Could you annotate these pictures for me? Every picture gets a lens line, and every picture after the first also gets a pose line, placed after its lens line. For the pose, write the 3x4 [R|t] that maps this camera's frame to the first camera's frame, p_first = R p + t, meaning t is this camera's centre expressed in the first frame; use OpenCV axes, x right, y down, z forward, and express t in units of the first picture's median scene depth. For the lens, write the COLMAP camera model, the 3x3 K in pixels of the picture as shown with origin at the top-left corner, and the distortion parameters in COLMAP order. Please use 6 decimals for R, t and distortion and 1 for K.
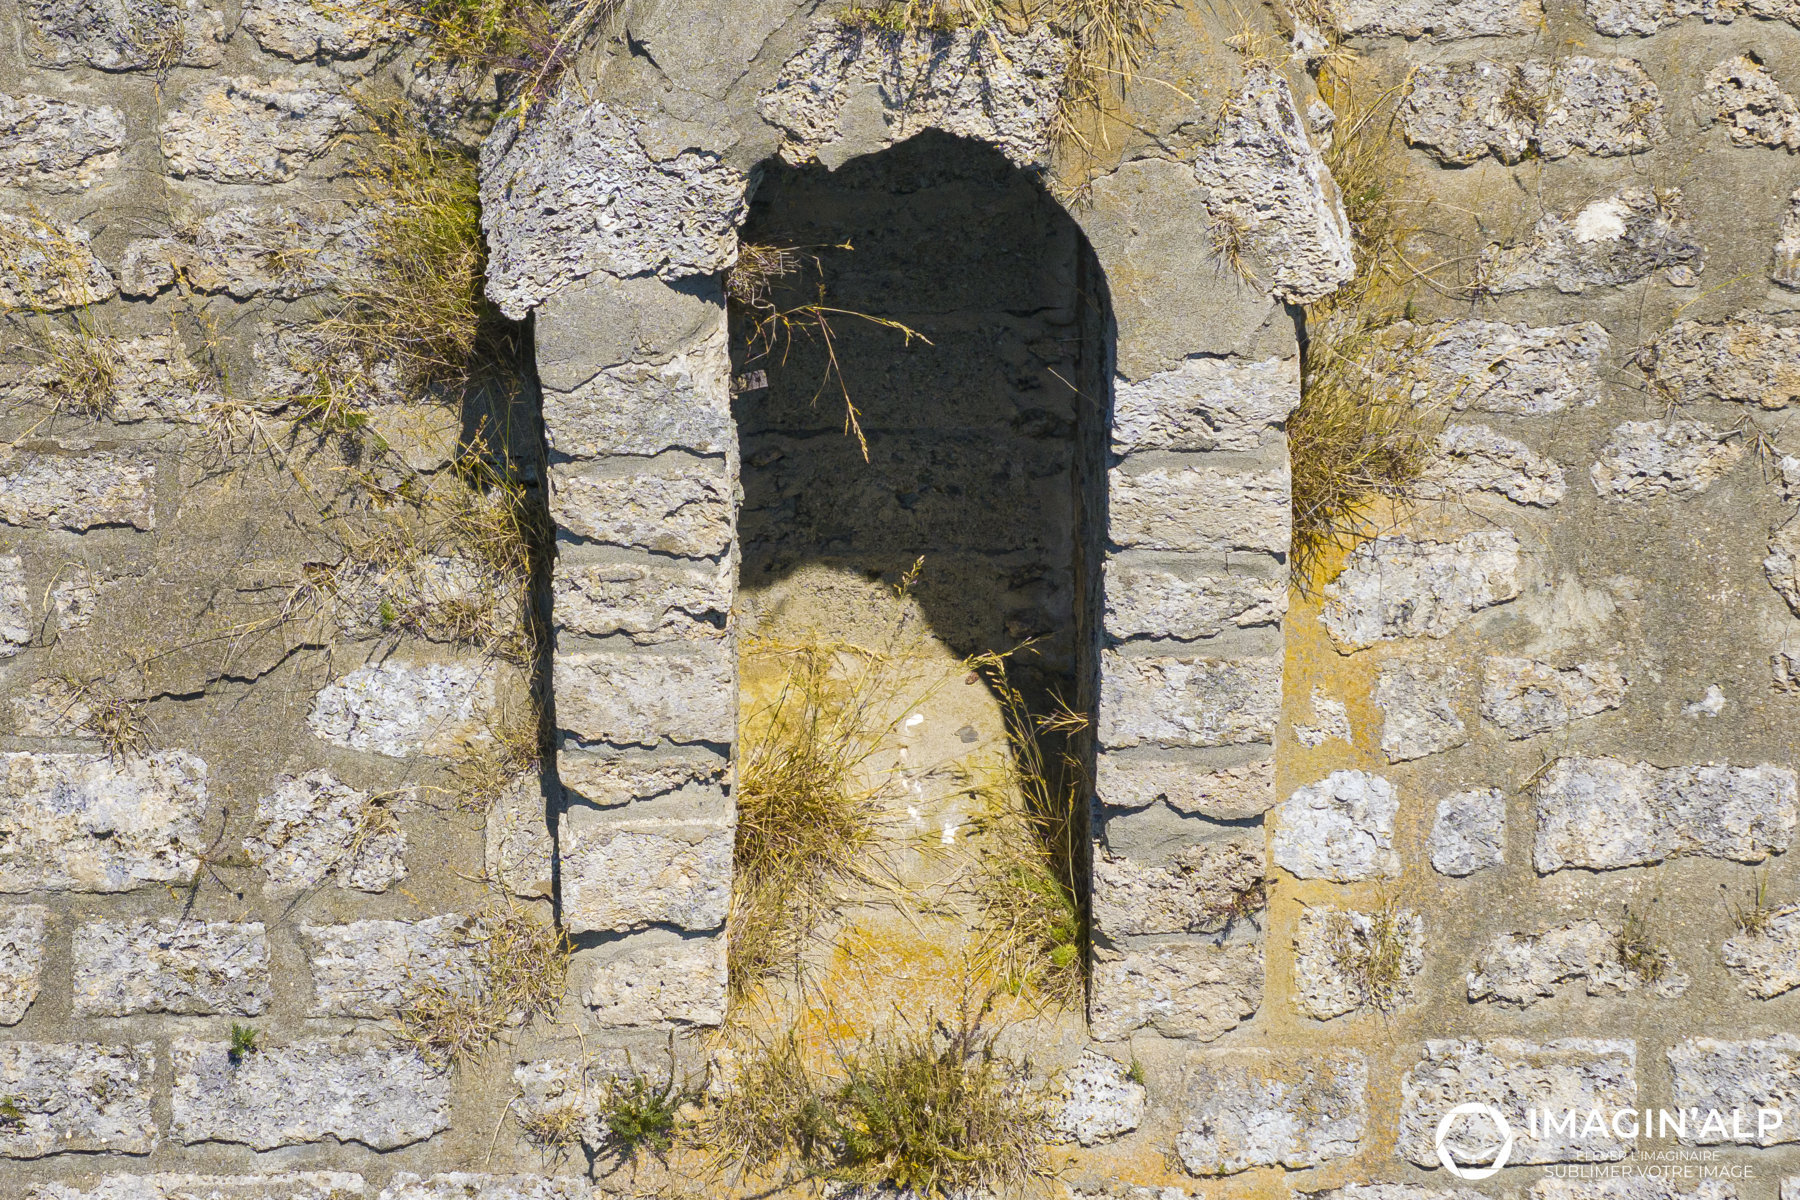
lens RADIAL K [[10440.4, 0, 888.0], [0, 10440.4, 595.0], [0, 0, 1]] dist [0.206775, 0.000000]
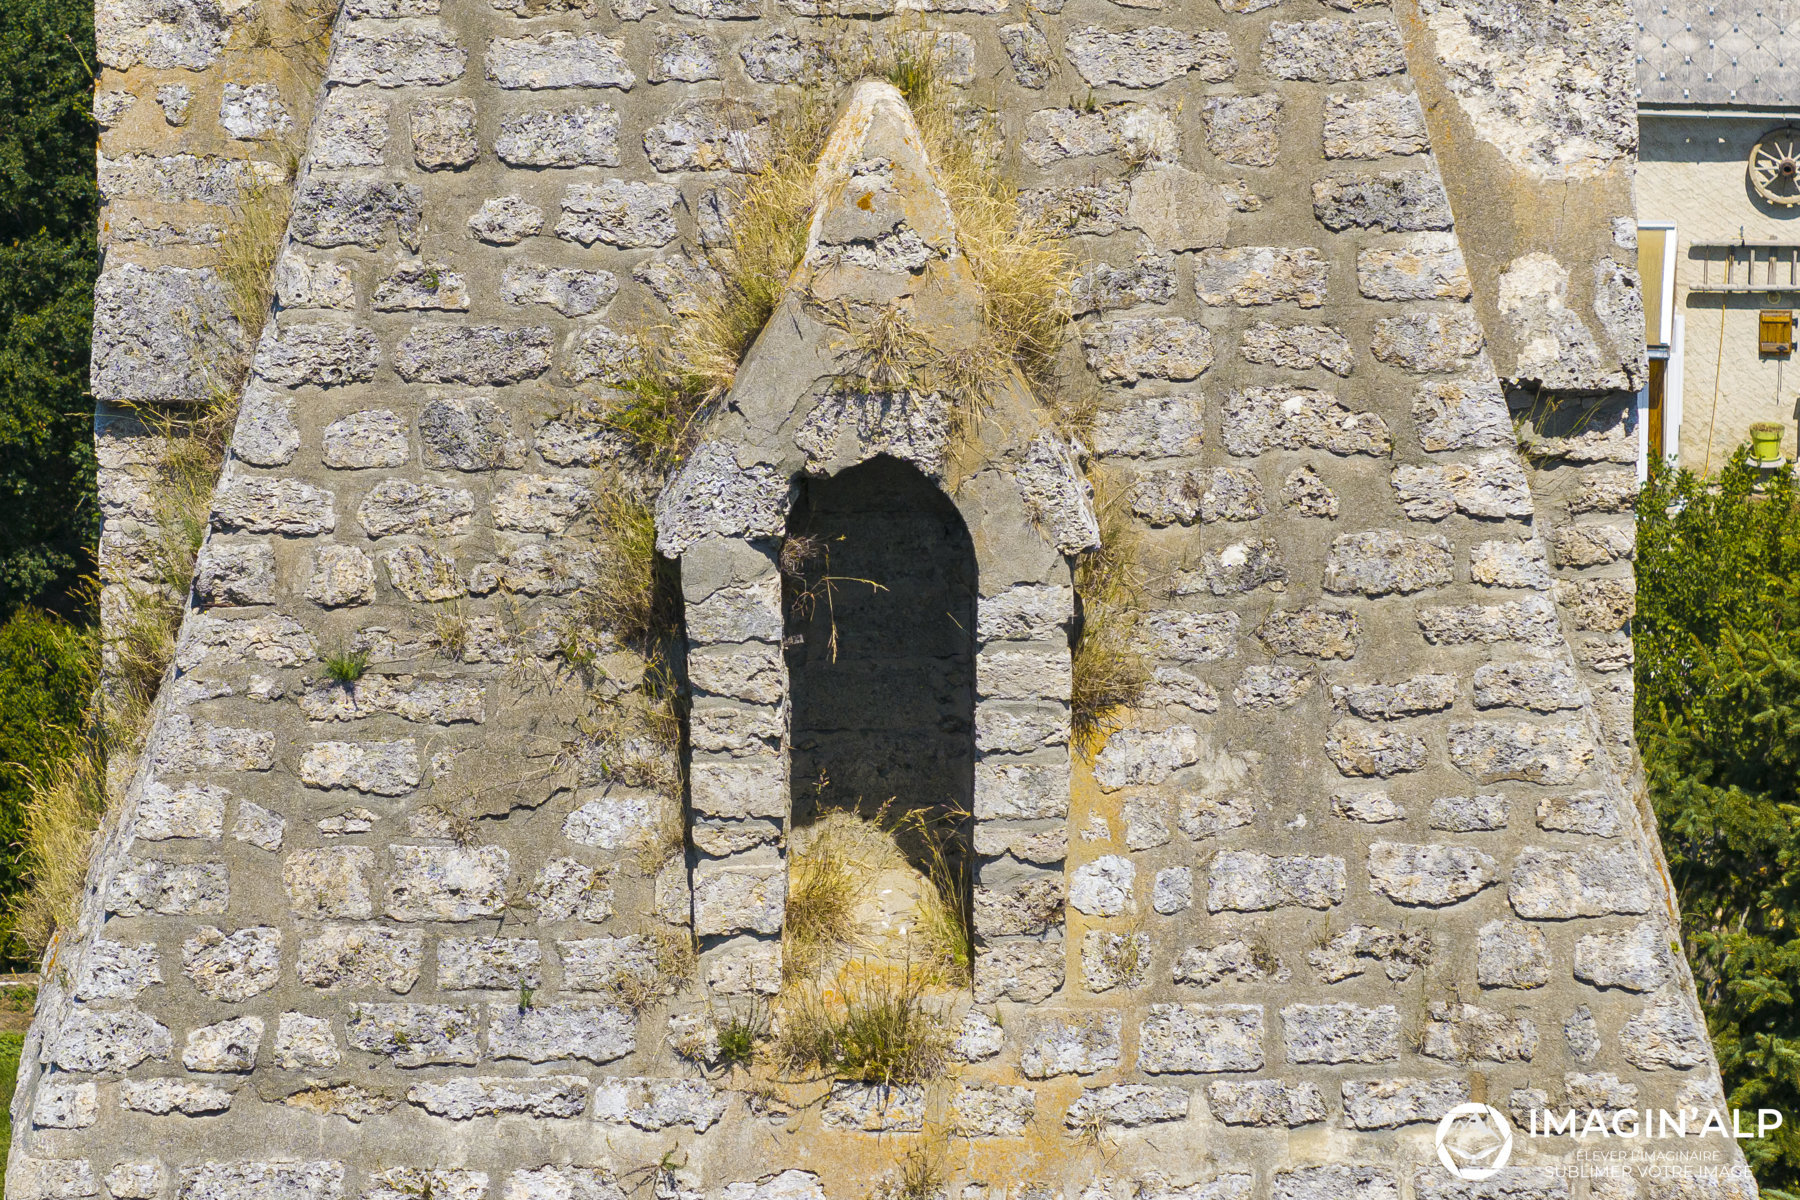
lens RADIAL K [[10440.4, 0, 899.9], [0, 10440.4, 595.3], [0, 0, 1]] dist [0.206775, 0.000000]
pose [[0.999663, -0.003192, -0.025765, 0.055608], [-0.005003, 0.950126, -0.311828, 0.569072], [0.025475, 0.311851, 0.949789, -0.827756]]
